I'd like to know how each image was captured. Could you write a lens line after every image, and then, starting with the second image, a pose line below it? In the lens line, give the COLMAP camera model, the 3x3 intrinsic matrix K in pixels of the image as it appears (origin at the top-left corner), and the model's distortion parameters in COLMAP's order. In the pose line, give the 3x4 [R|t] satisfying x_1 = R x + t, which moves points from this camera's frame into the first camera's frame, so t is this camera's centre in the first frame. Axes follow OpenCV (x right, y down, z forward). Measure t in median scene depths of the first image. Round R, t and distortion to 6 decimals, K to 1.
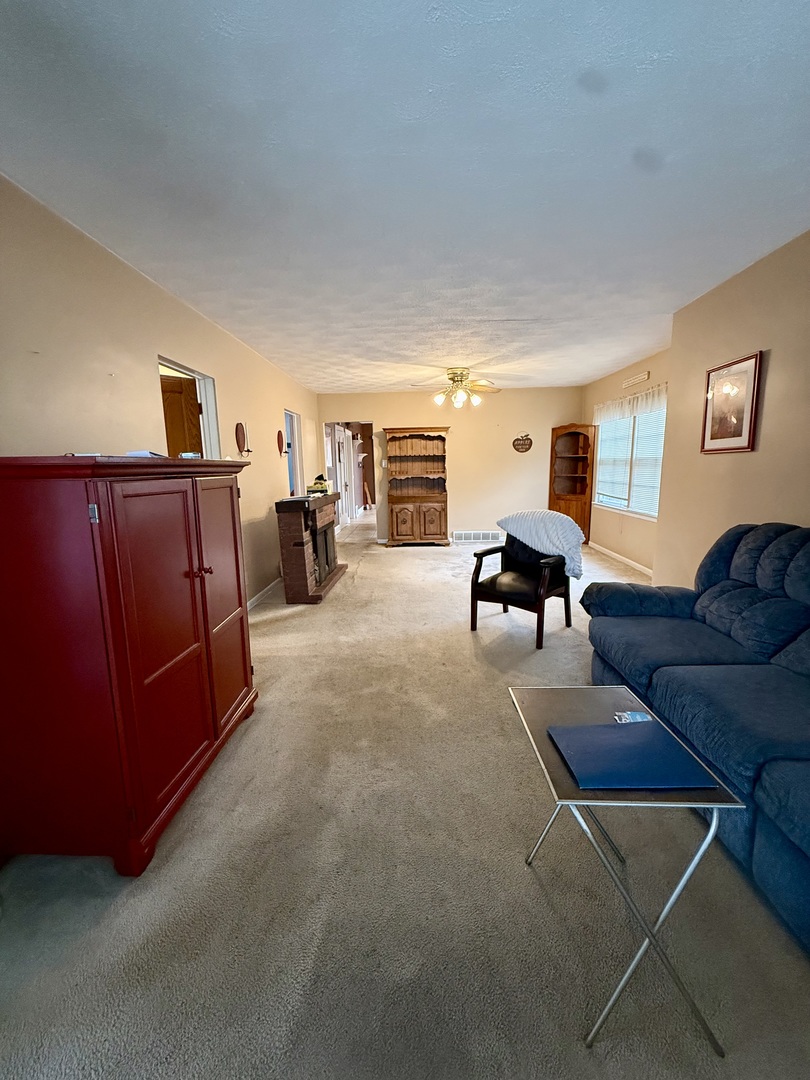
lens RADIAL K [[429.5, 0, 405.0], [0, 429.5, 540.0], [0, 0, 1]] dist [0.001610, 0.000090]
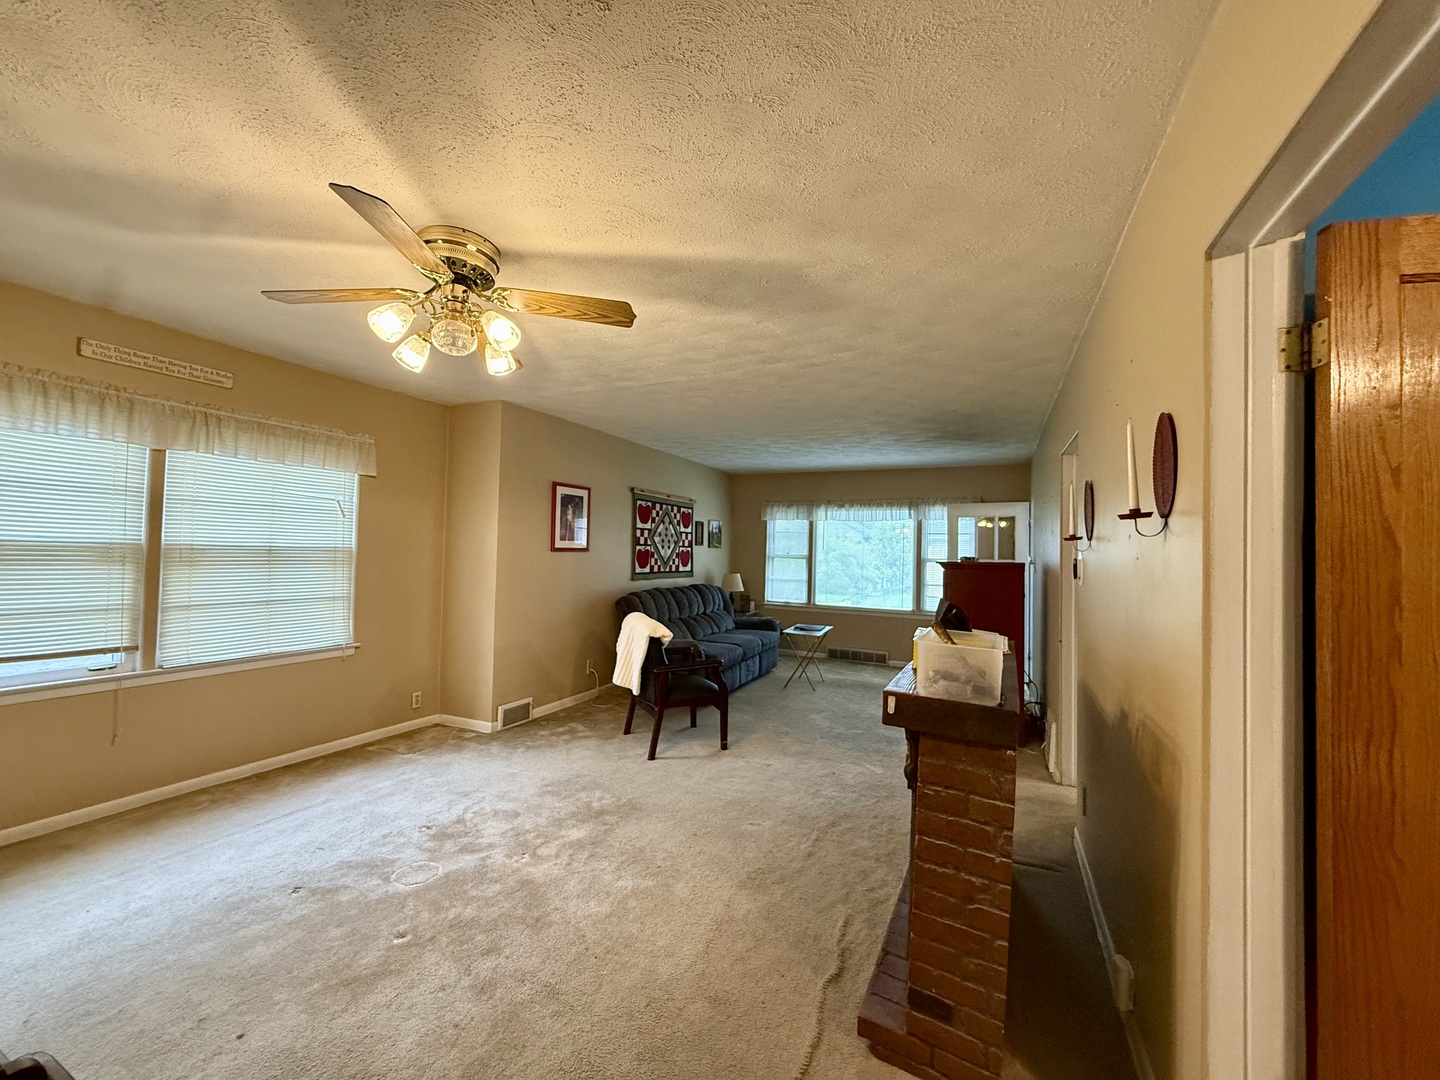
lens RADIAL K [[572.6, 0, 720.0], [0, 572.6, 540.0], [0, 0, 1]] dist [0.001610, 0.000090]
pose [[-0.919495, 0.008490, 0.393009, -0.342042], [0.062926, 0.990053, 0.125836, -0.416264], [-0.388031, 0.140436, -0.910884, 2.336260]]
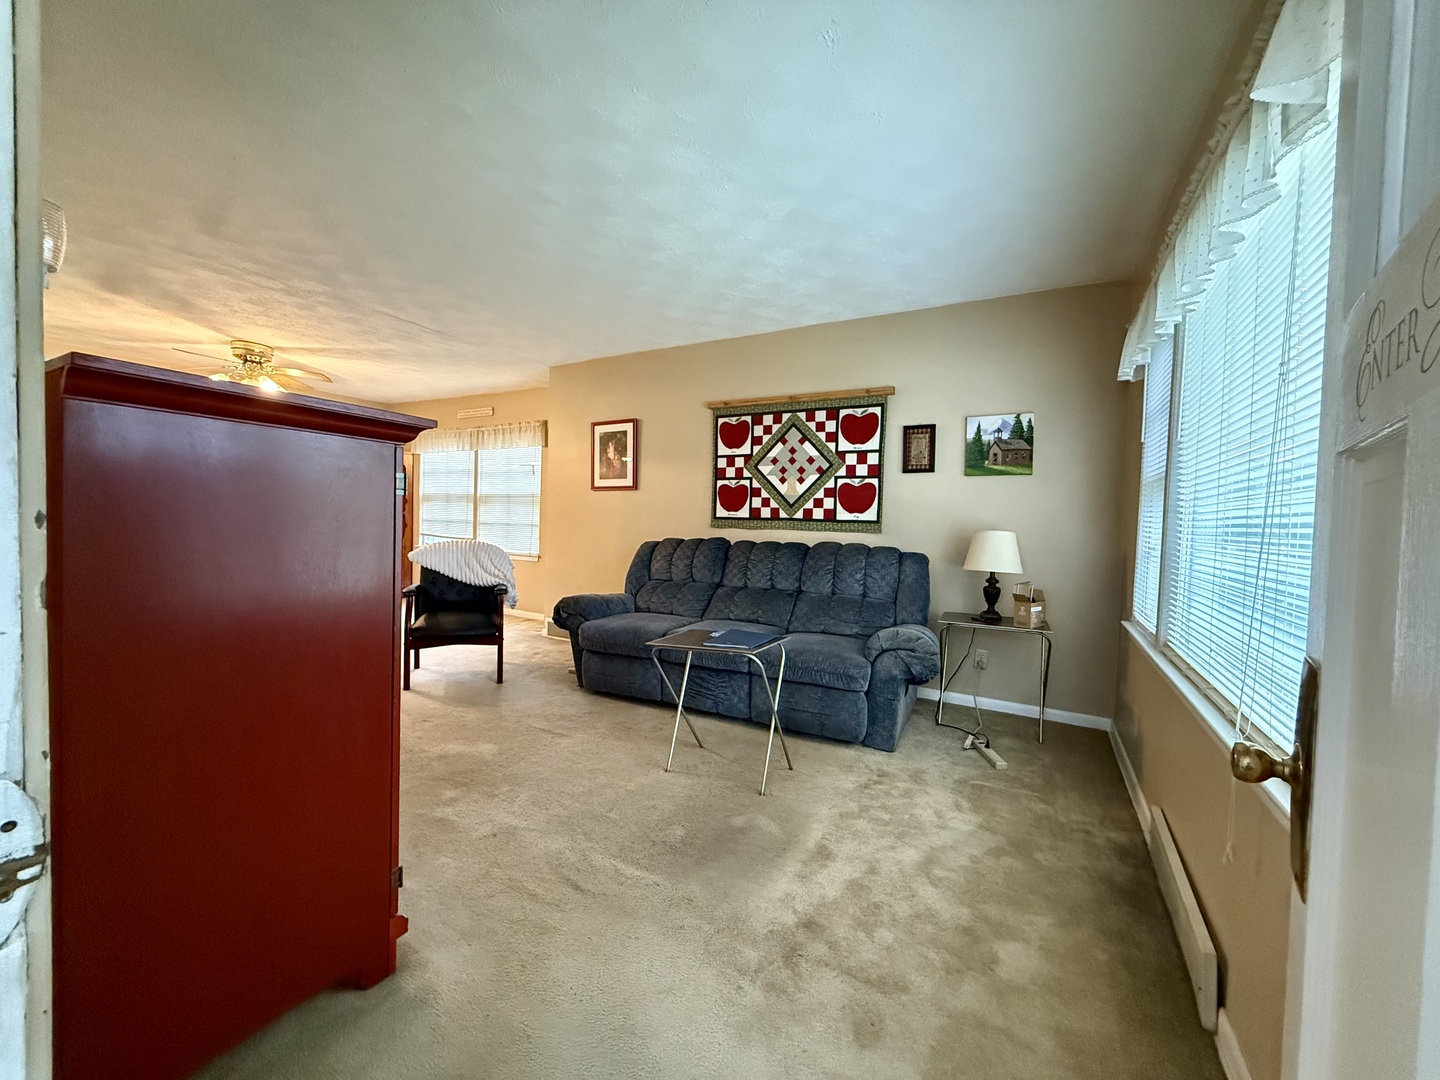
lens RADIAL K [[572.6, 0, 720.0], [0, 572.6, 540.0], [0, 0, 1]] dist [0.001610, 0.000090]
pose [[0.460218, 0.000090, 0.887806, -0.592545], [0.116162, 0.991397, -0.060316, 0.078525], [-0.880173, 0.130888, 0.456249, -0.024782]]
